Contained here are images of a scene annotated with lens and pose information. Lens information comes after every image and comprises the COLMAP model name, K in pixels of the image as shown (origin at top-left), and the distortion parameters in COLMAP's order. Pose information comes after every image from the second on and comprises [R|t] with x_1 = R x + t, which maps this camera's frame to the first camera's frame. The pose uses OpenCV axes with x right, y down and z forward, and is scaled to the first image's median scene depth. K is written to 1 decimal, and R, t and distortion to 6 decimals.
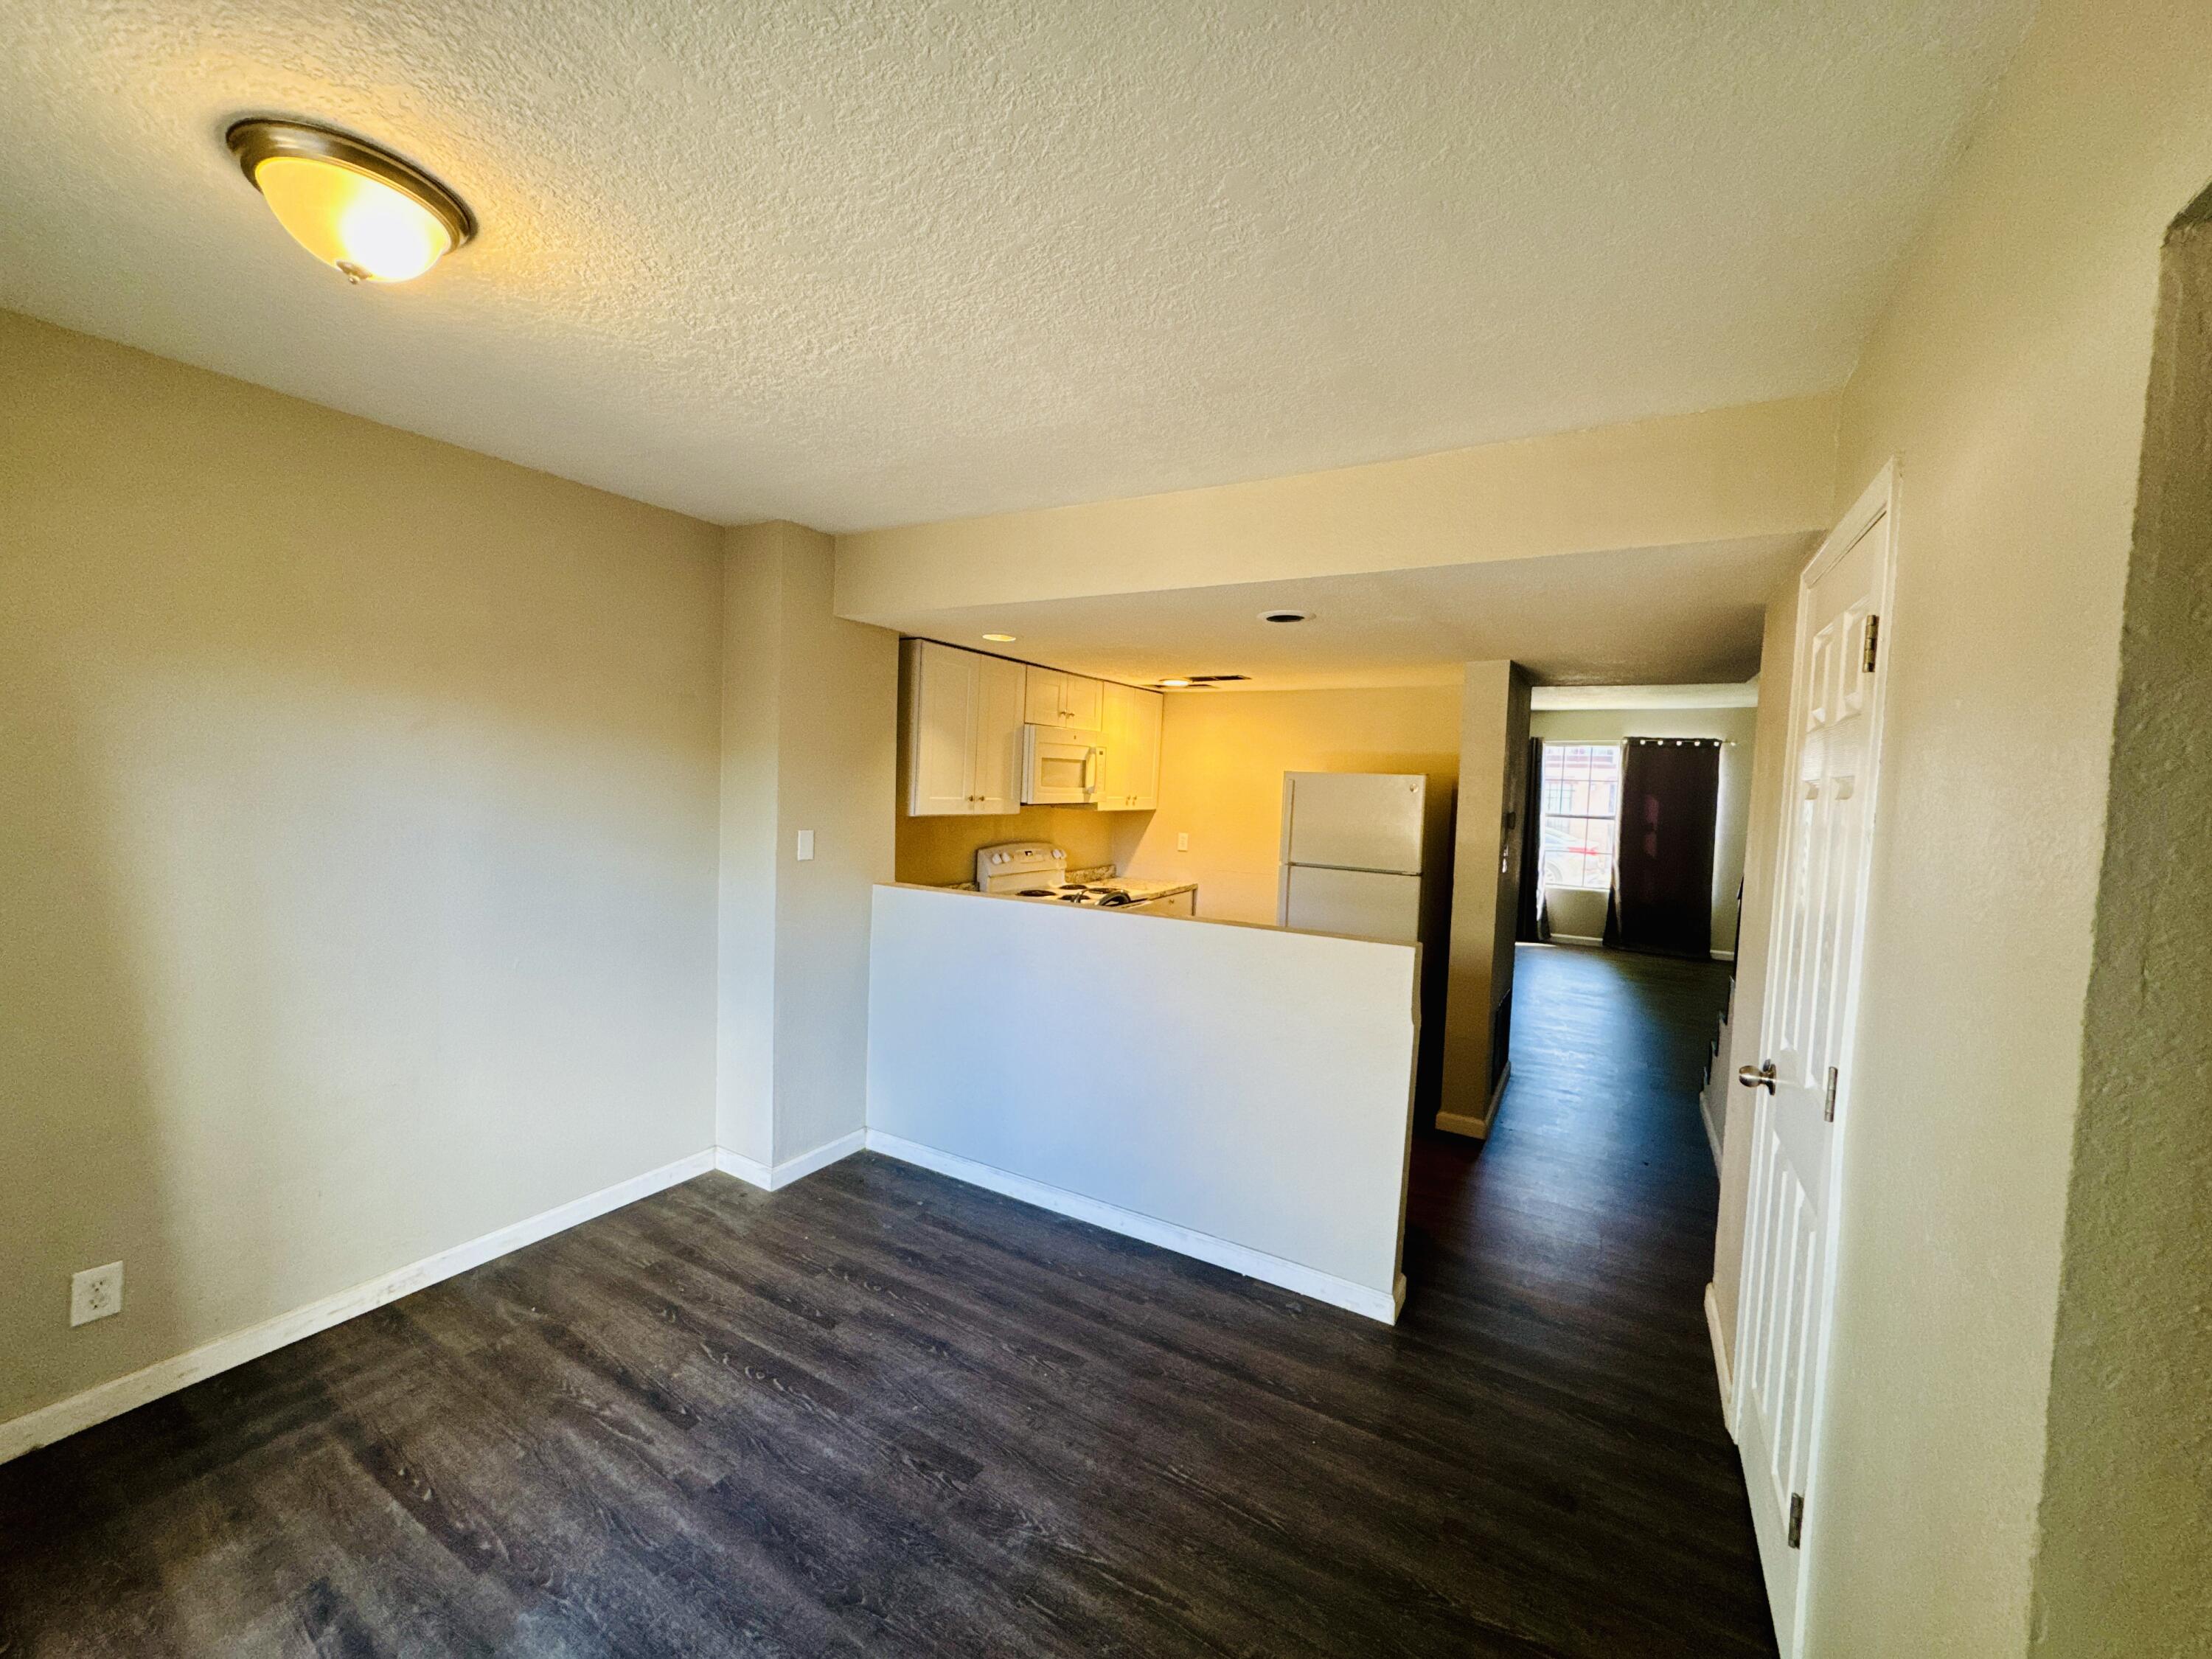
lens RADIAL K [[877.9, 0, 1106.6], [0, 877.9, 830.5], [0, 0, 1]] dist [-0.002231, 0.000633]
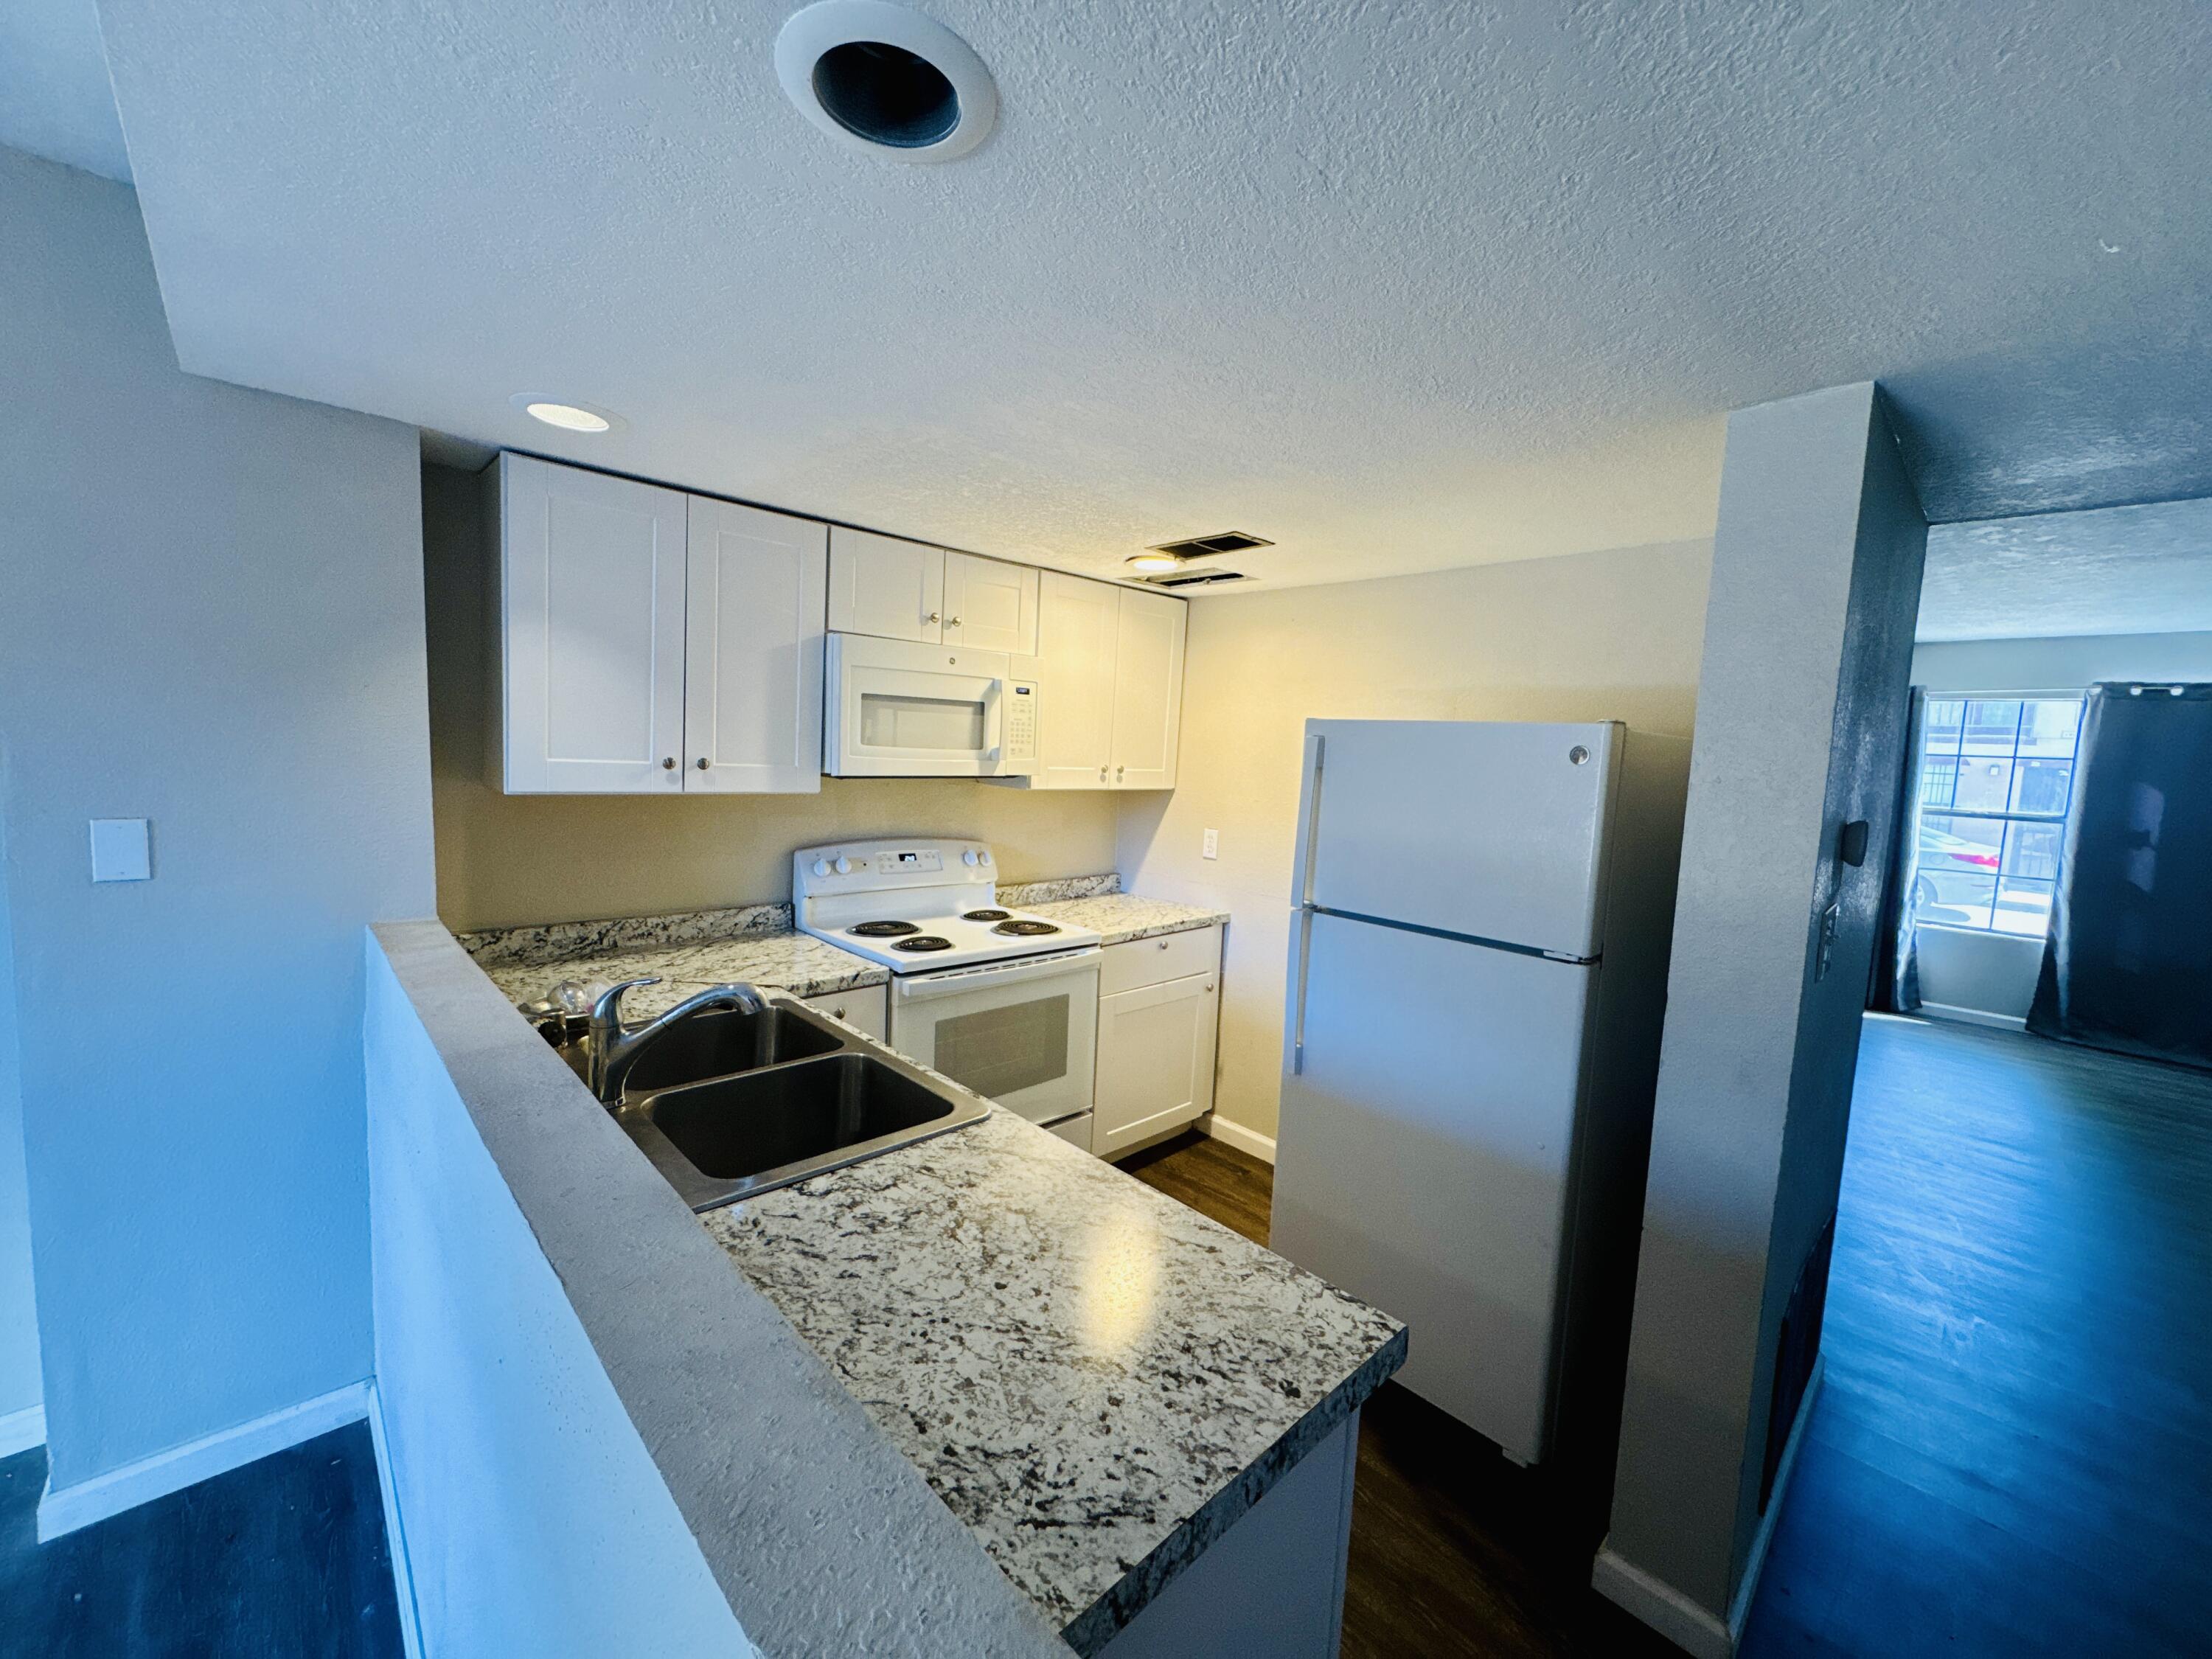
lens RADIAL K [[877.9, 0, 1107.9], [0, 877.9, 827.1], [0, 0, 1]] dist [-0.002231, 0.000633]
pose [[0.962019, 0.035297, -0.270689, 0.213269], [-0.028082, 0.999141, 0.030480, -0.017468], [0.271533, -0.021721, 0.962184, 0.459847]]
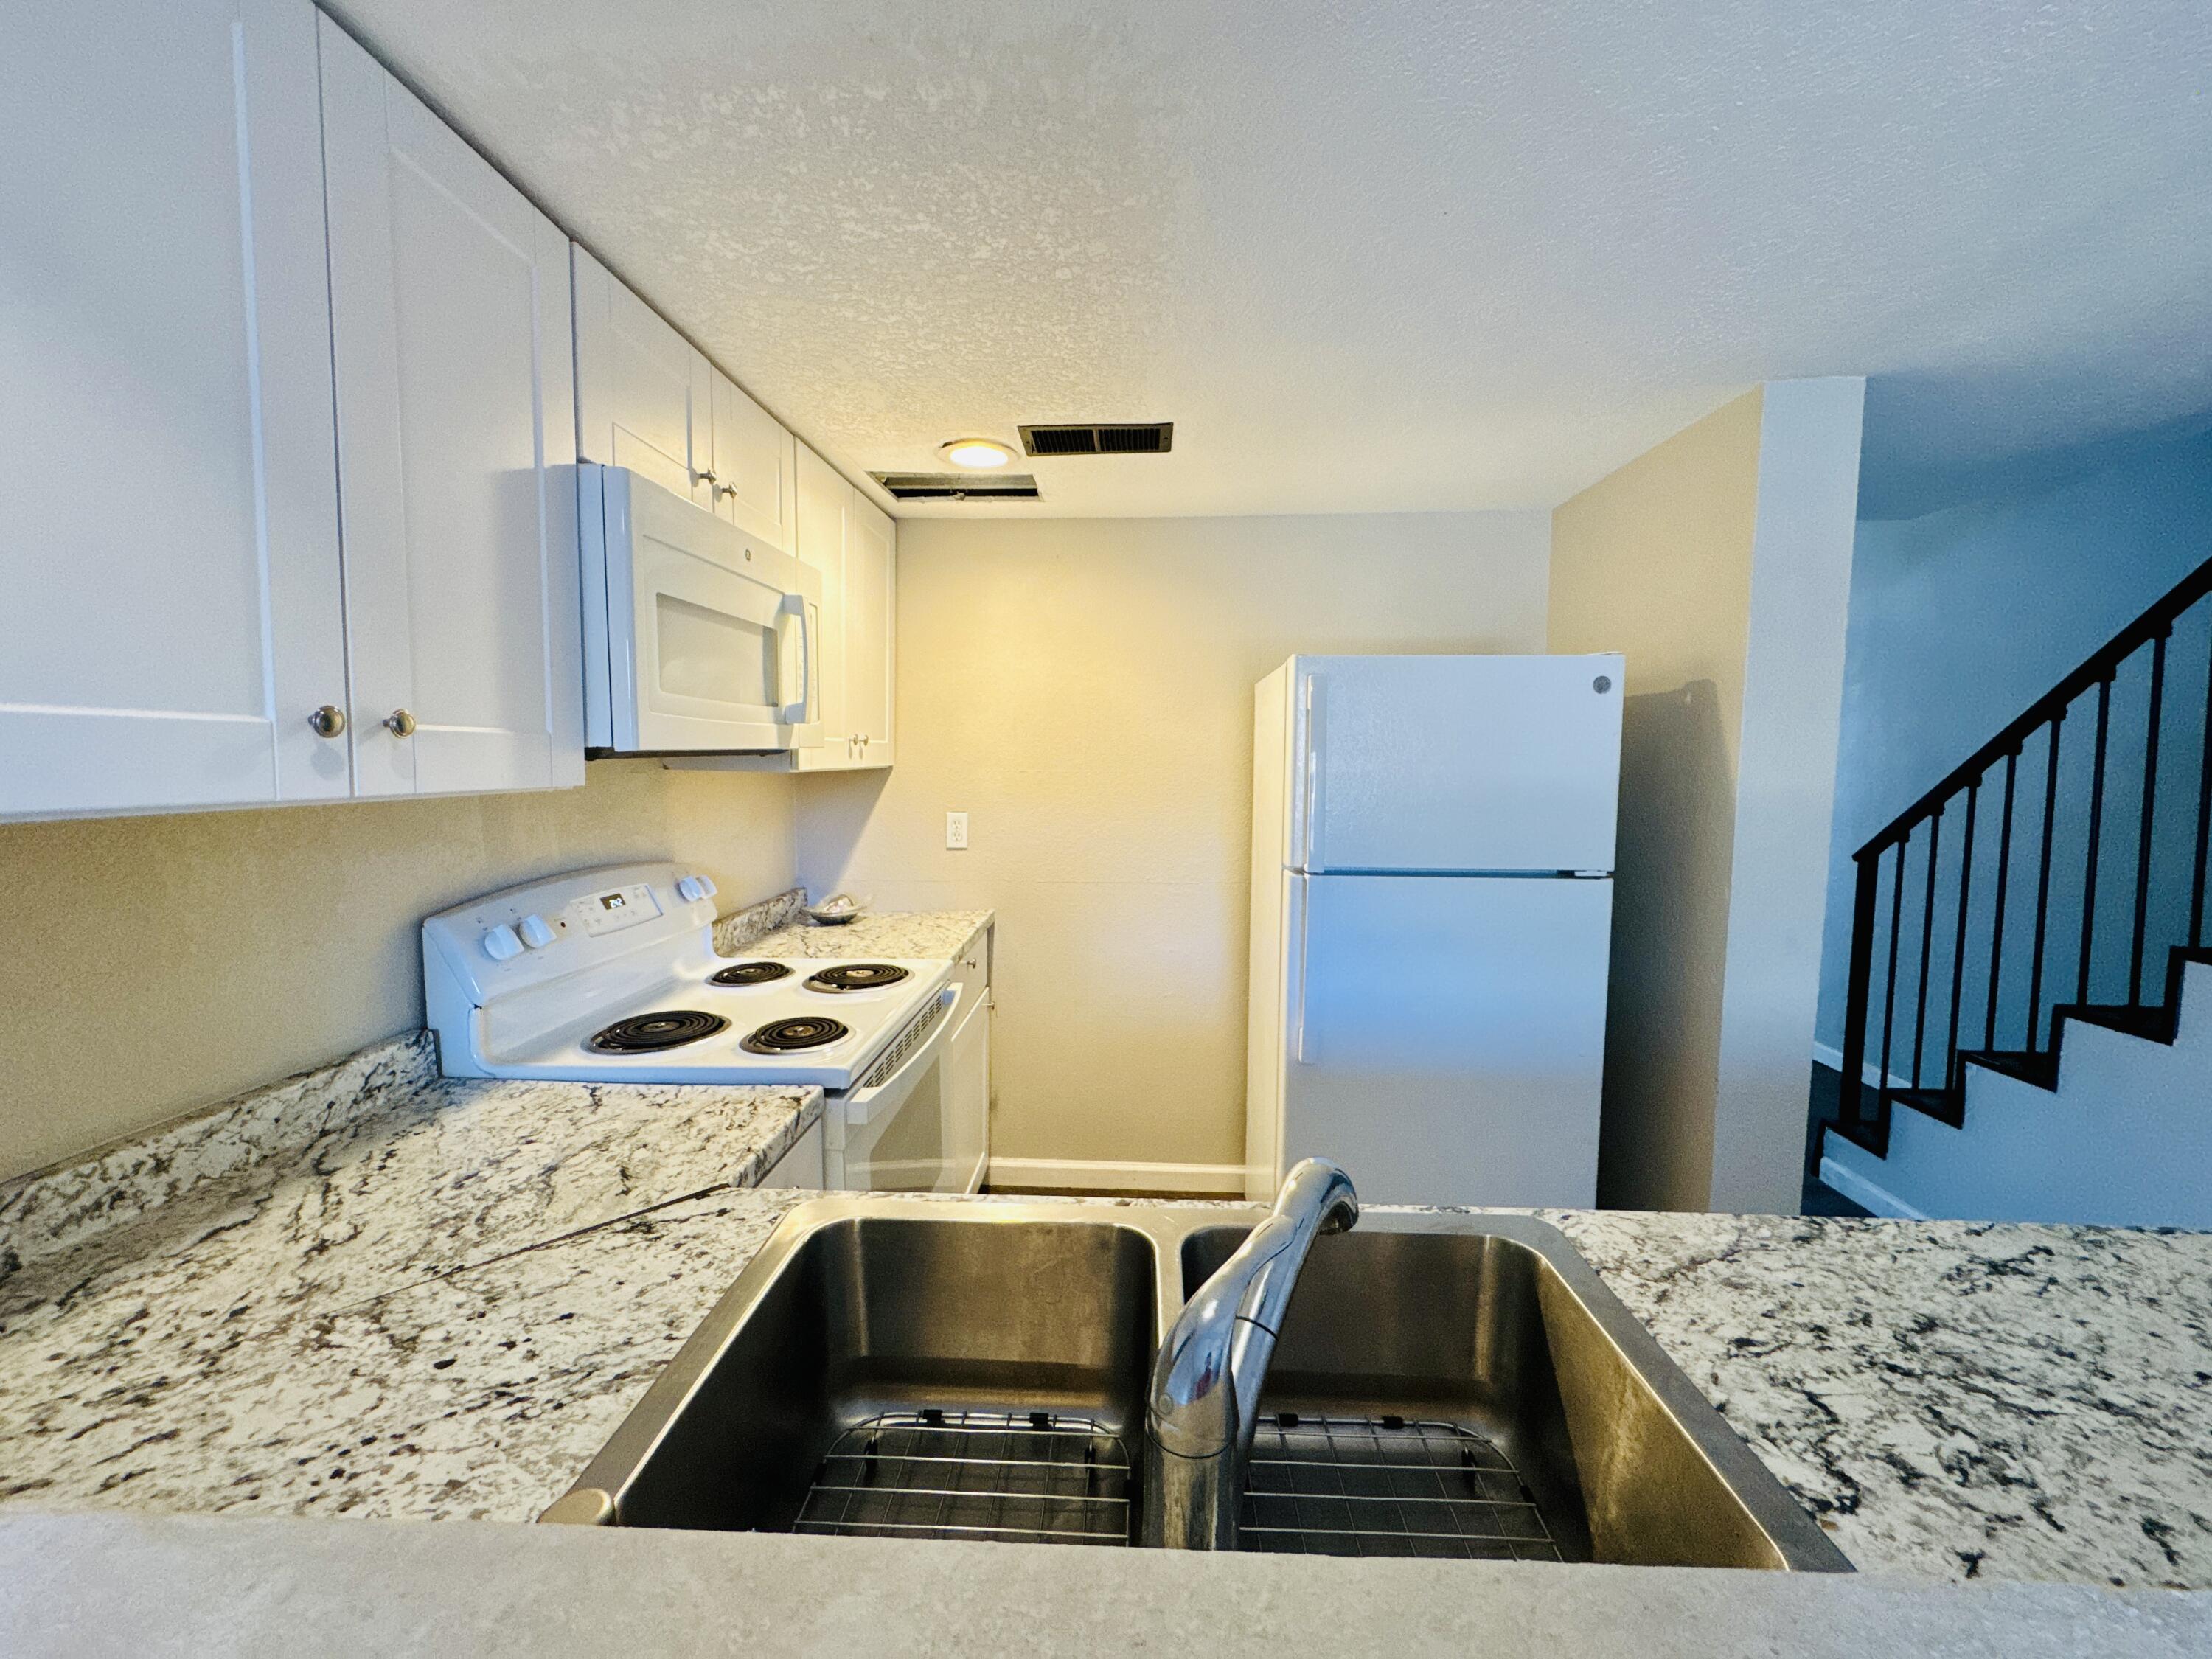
lens RADIAL K [[877.9, 0, 1105.1], [0, 877.9, 830.1], [0, 0, 1]] dist [-0.002231, 0.000633]
pose [[0.887410, -0.072505, 0.455242, -0.073171], [0.053691, 0.997089, 0.054144, -0.010331], [-0.457843, -0.023606, 0.888720, 0.613747]]
